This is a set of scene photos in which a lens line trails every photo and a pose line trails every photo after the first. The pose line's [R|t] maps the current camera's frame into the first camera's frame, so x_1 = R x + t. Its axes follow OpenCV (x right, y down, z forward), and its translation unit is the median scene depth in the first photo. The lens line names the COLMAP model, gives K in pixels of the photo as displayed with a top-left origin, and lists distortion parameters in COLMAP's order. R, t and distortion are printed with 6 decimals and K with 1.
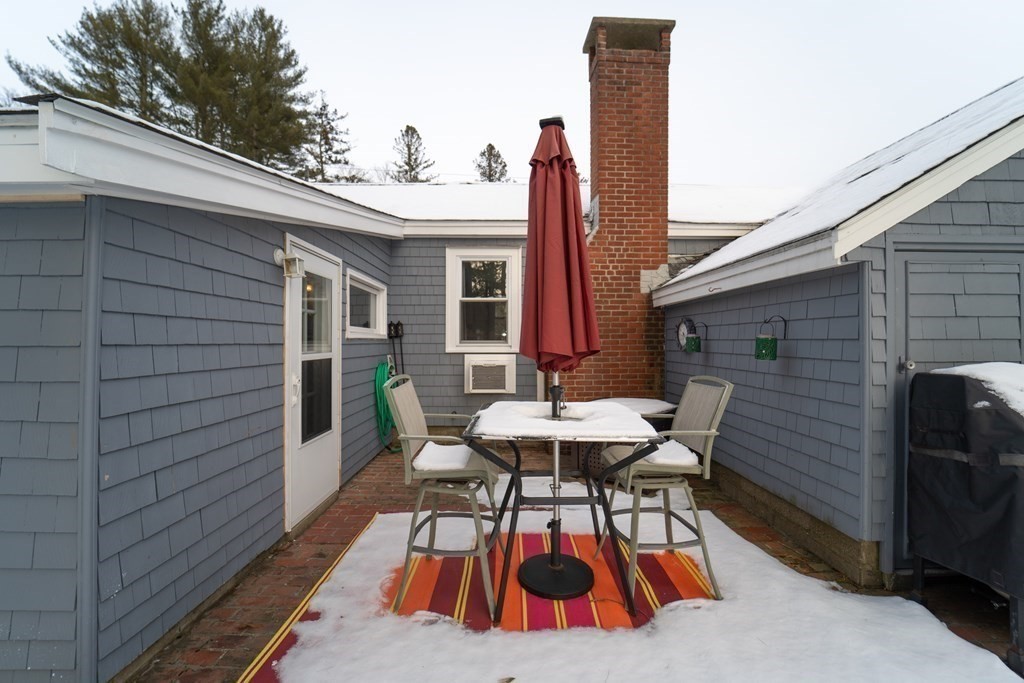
lens RADIAL K [[419.9, 0, 512.7], [0, 419.9, 336.1], [0, 0, 1]] dist [-0.020593, 0.000845]
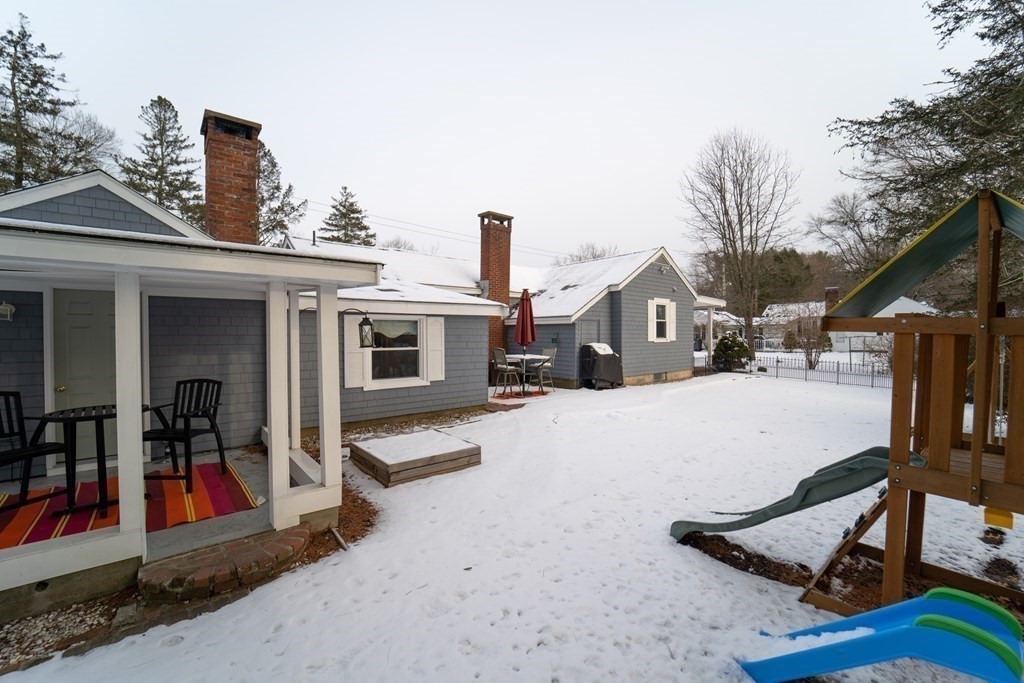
lens RADIAL K [[419.9, 0, 512.7], [0, 419.9, 336.1], [0, 0, 1]] dist [-0.020593, 0.000845]
pose [[0.774400, -0.003517, 0.632686, -0.263964], [-0.010203, 0.999785, 0.018045, -0.009427], [-0.632614, -0.020429, 0.774198, -0.218958]]
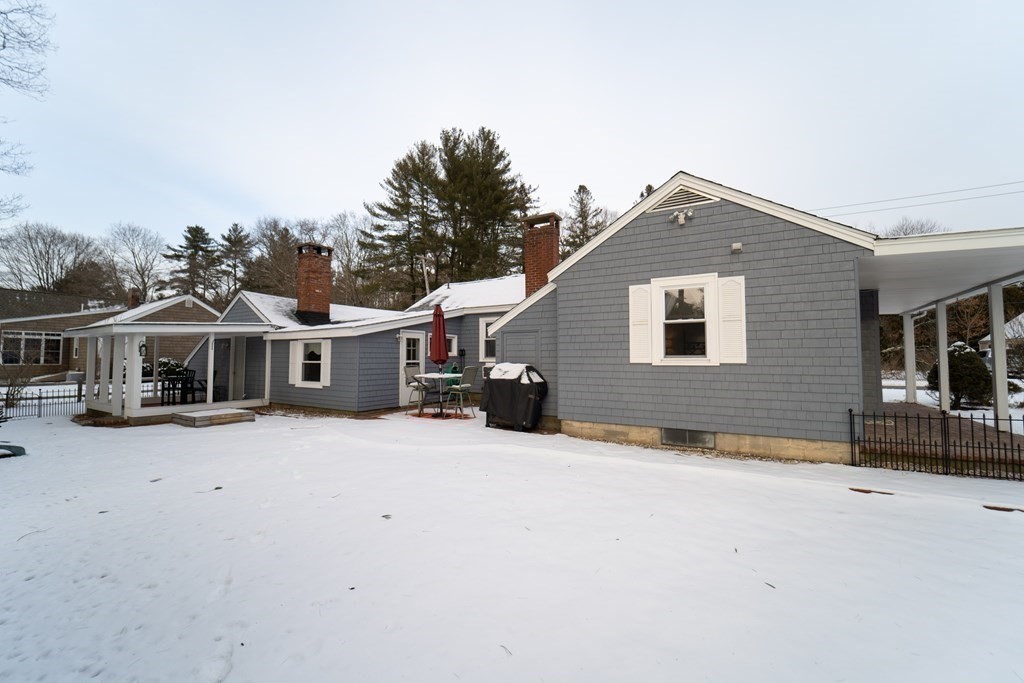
lens RADIAL K [[419.9, 0, 512.7], [0, 419.9, 336.1], [0, 0, 1]] dist [-0.020593, 0.000845]
pose [[0.847666, -0.027788, -0.529803, 0.276880], [0.009069, 0.999240, -0.037899, -0.003110], [0.530453, 0.027321, 0.847274, -0.201626]]
